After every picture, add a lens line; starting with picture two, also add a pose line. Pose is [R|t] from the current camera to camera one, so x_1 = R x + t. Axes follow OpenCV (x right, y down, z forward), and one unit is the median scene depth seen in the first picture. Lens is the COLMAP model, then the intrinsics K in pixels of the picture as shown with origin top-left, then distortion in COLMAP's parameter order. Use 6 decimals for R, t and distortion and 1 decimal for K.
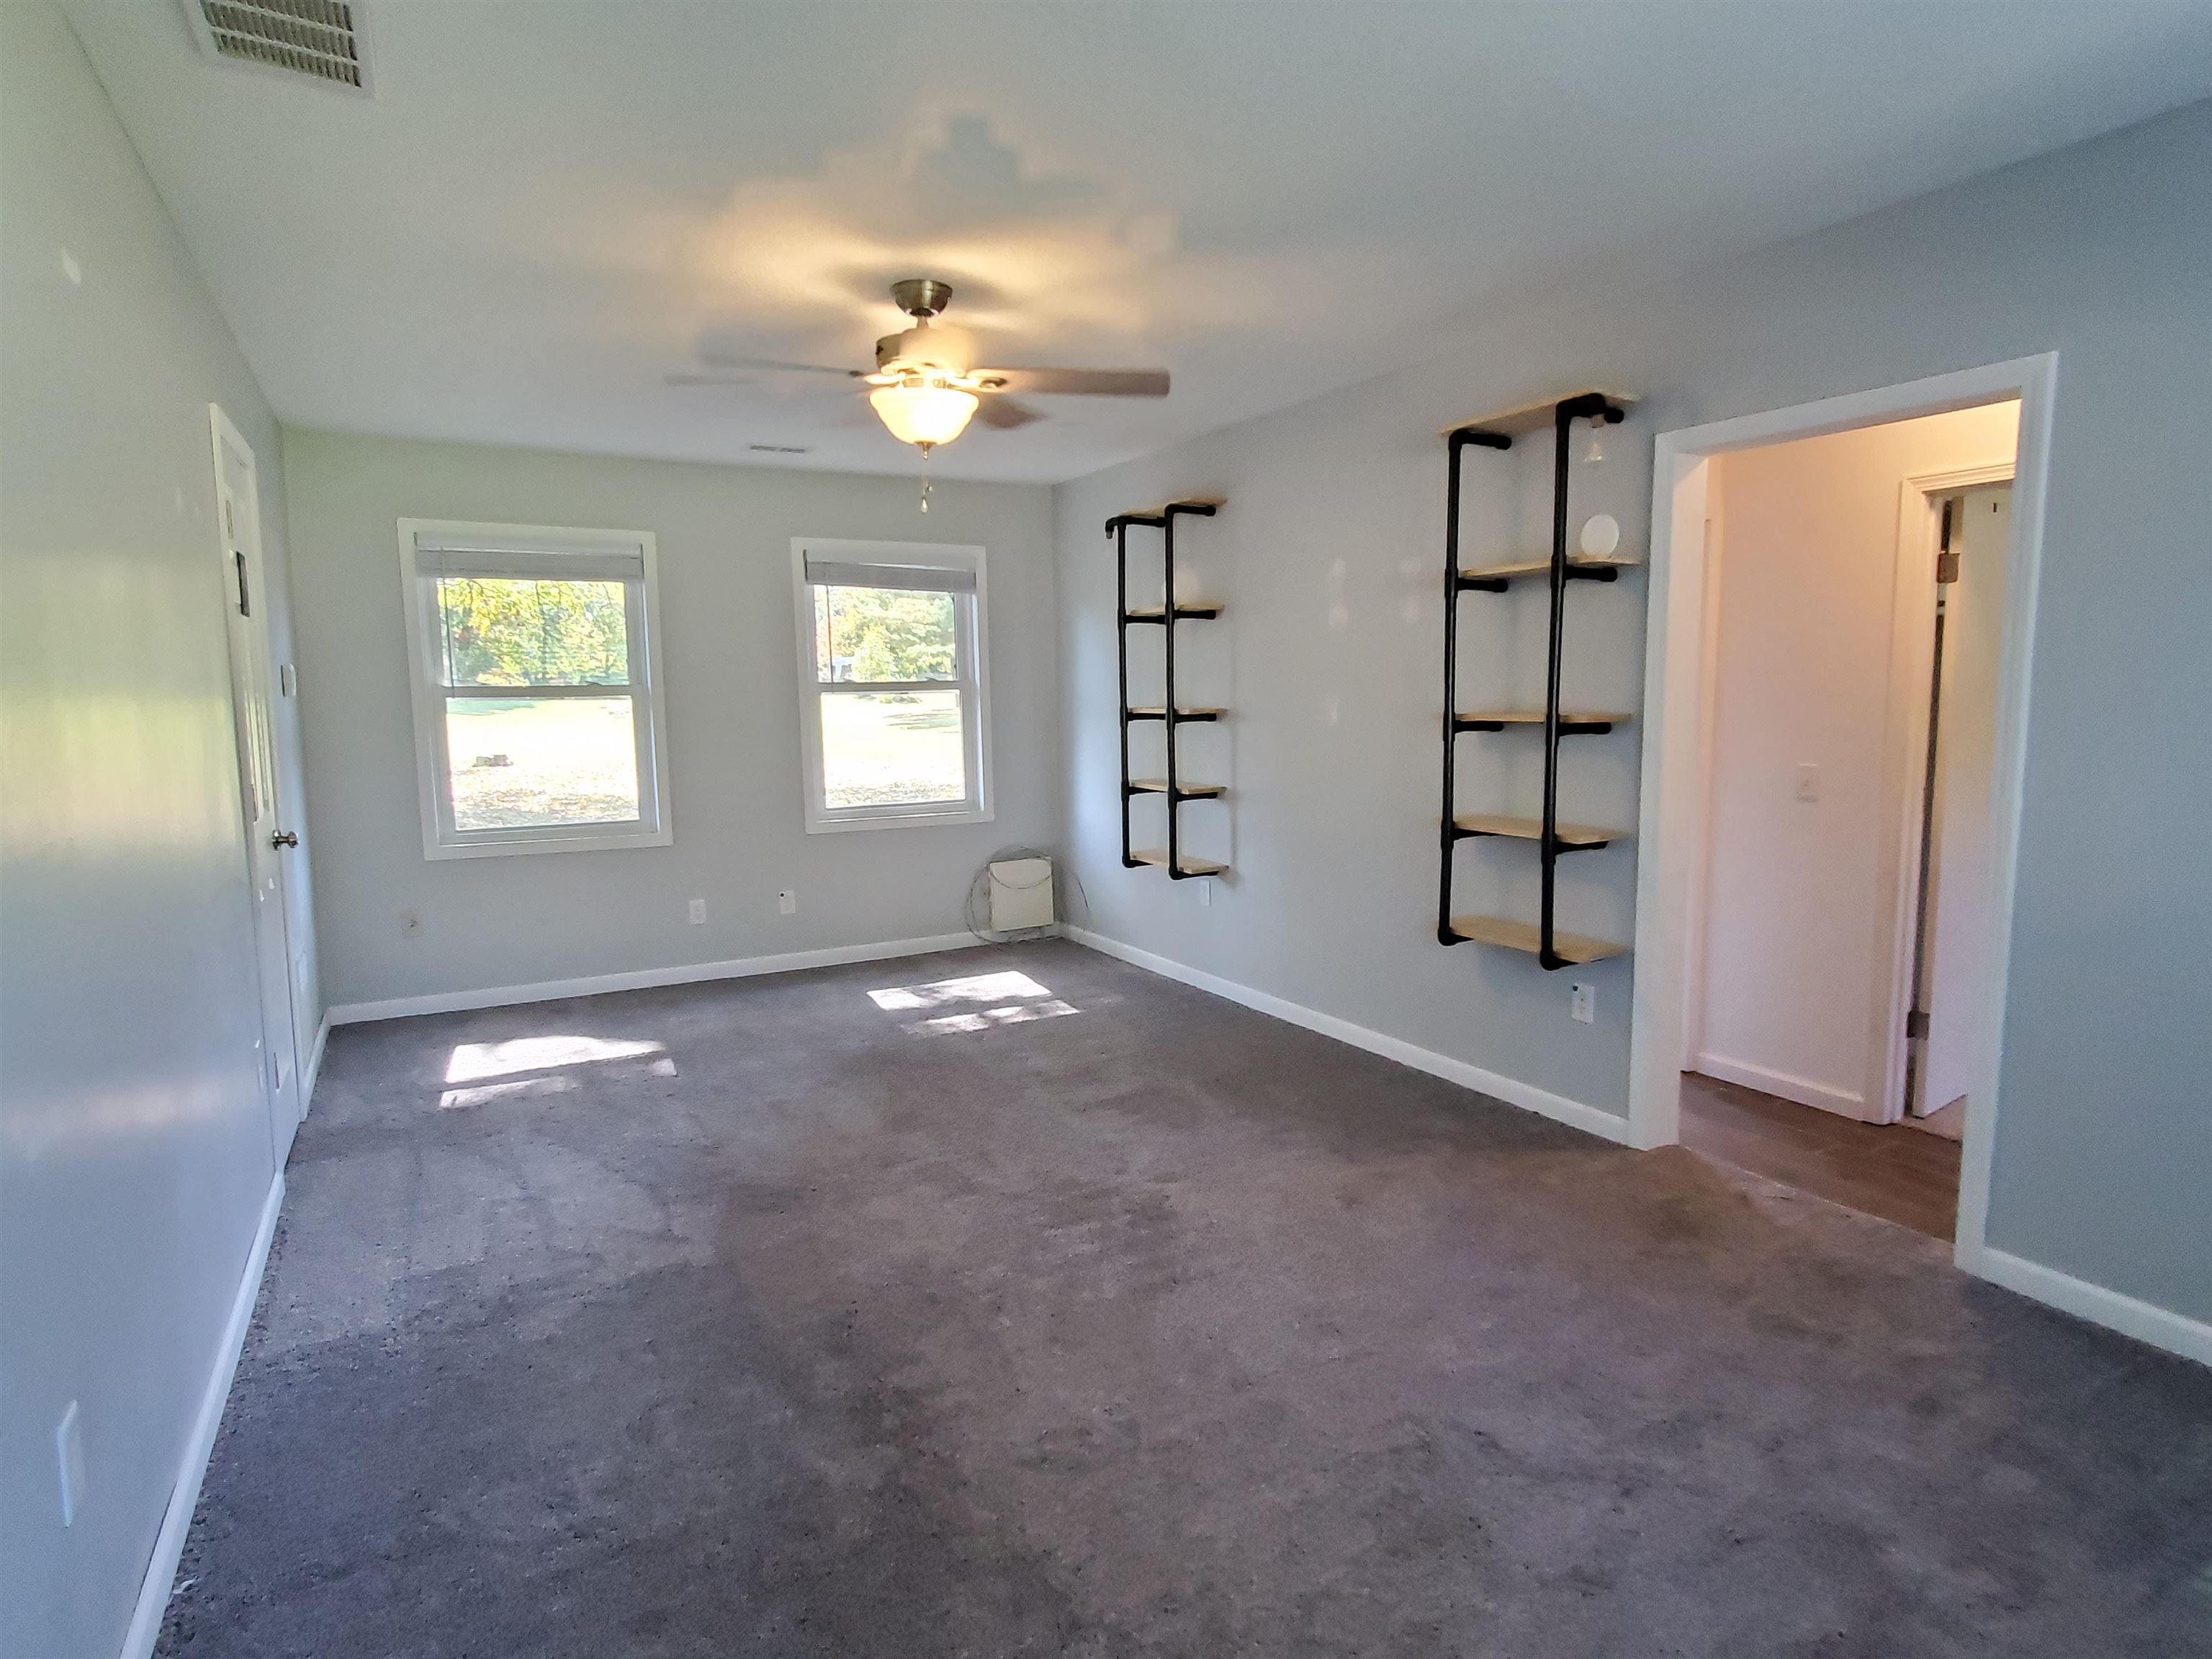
lens RADIAL K [[1221.7, 0, 1106.0], [0, 1221.7, 829.5], [0, 0, 1]] dist [-0.000598, -0.000068]
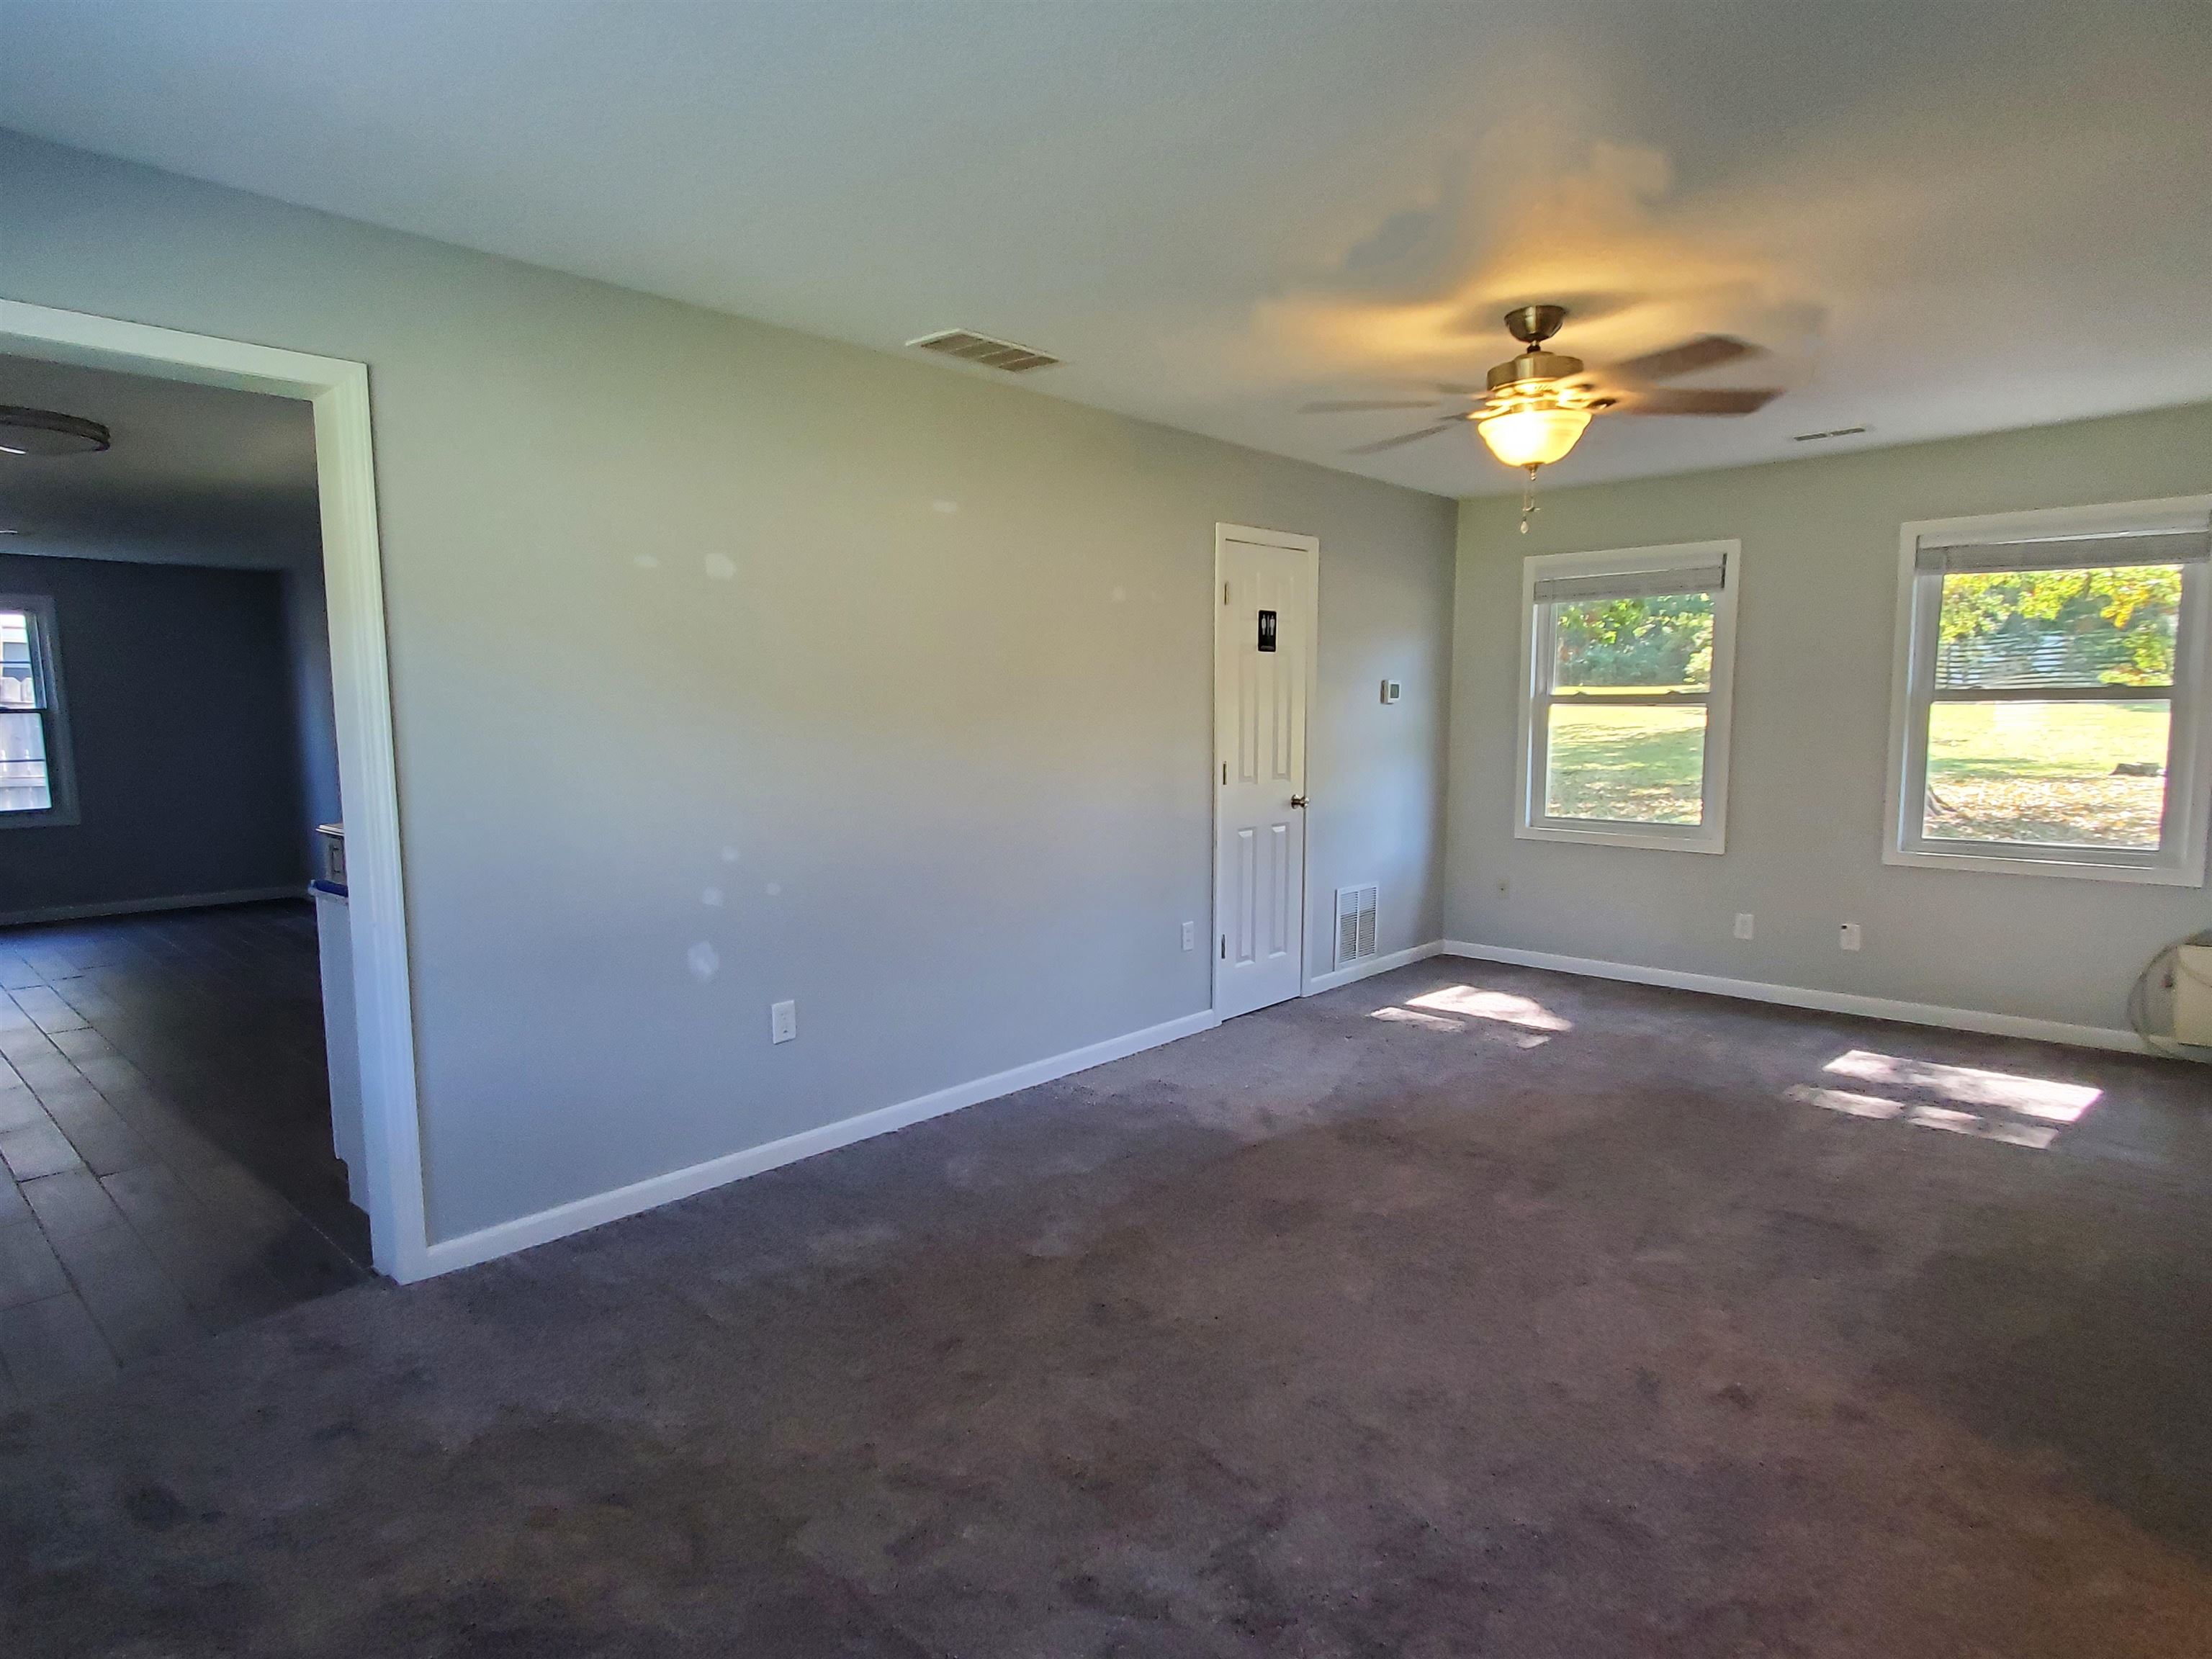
lens RADIAL K [[1221.7, 0, 1106.0], [0, 1221.7, 829.5], [0, 0, 1]] dist [-0.000598, -0.000068]
pose [[0.311925, 0.109850, -0.943735, 0.575311], [-0.105677, 0.991142, 0.080439, -0.046364], [0.944211, 0.074640, 0.320770, 0.282223]]
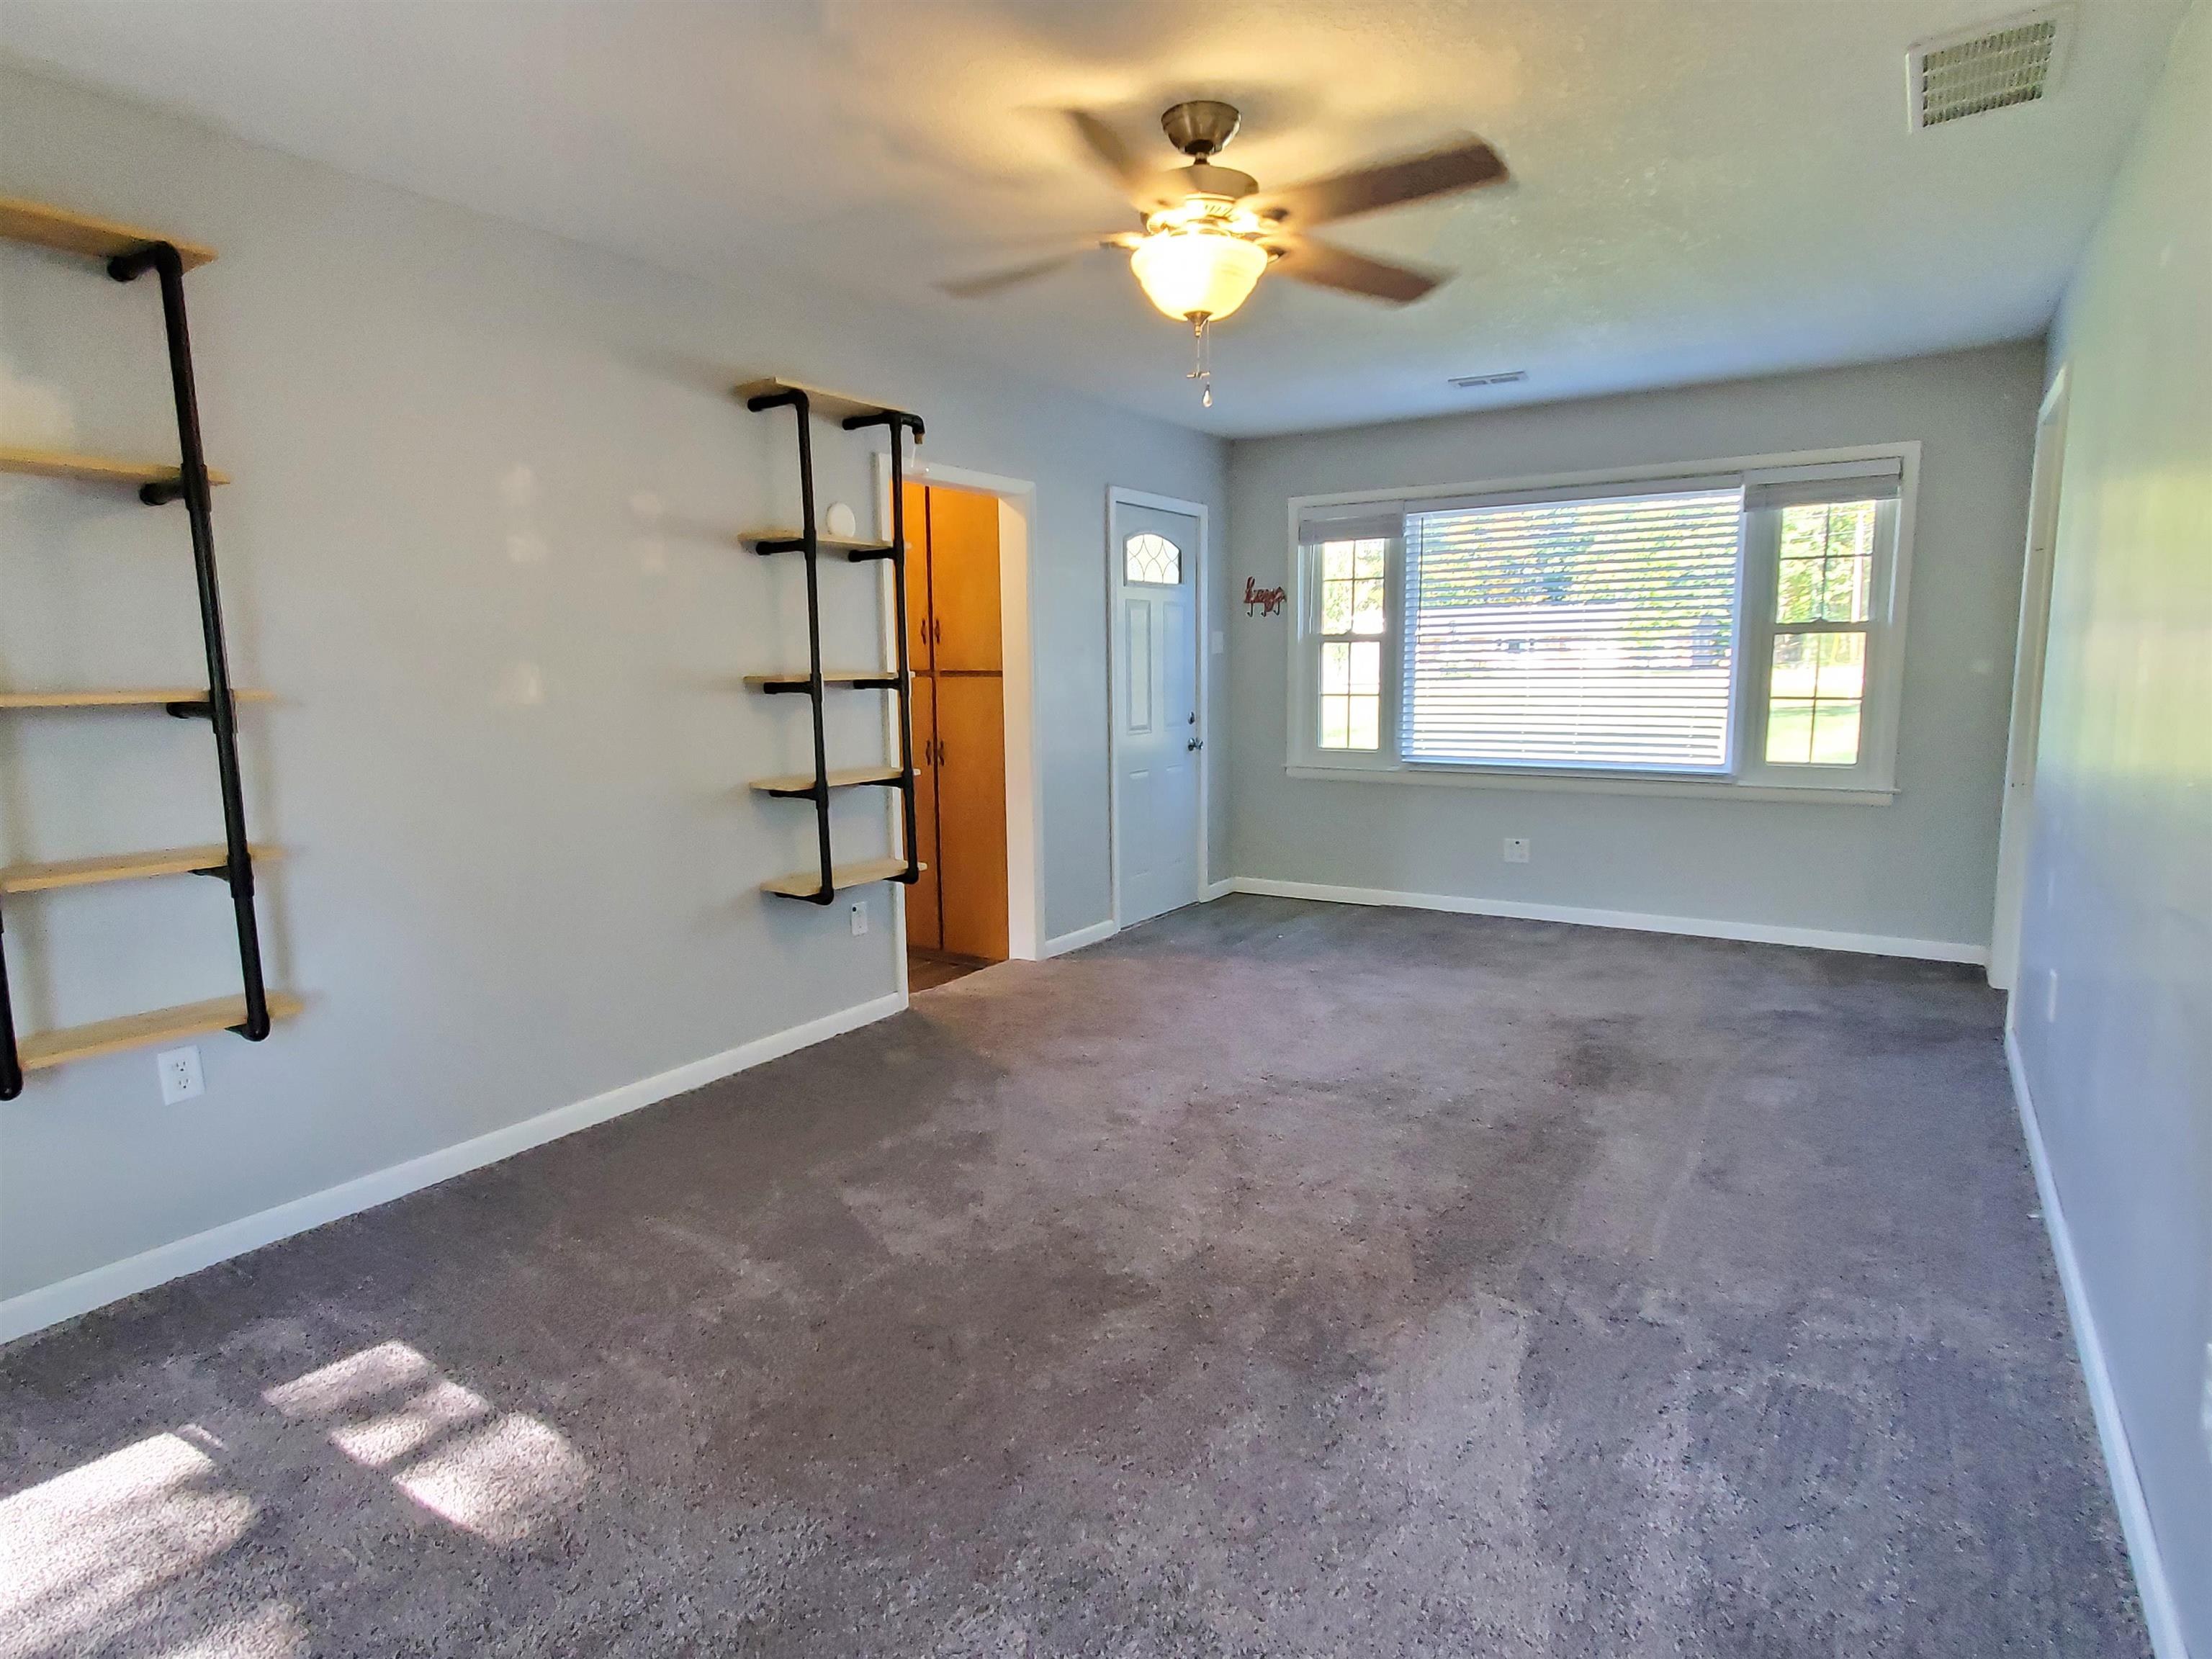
lens RADIAL K [[1221.7, 0, 1106.0], [0, 1221.7, 829.5], [0, 0, 1]] dist [-0.000598, -0.000068]
pose [[-0.466983, -0.106493, 0.877830, -0.659747], [0.121809, 0.975511, 0.183142, -0.113978], [-0.875836, 0.192452, -0.442575, 1.145287]]
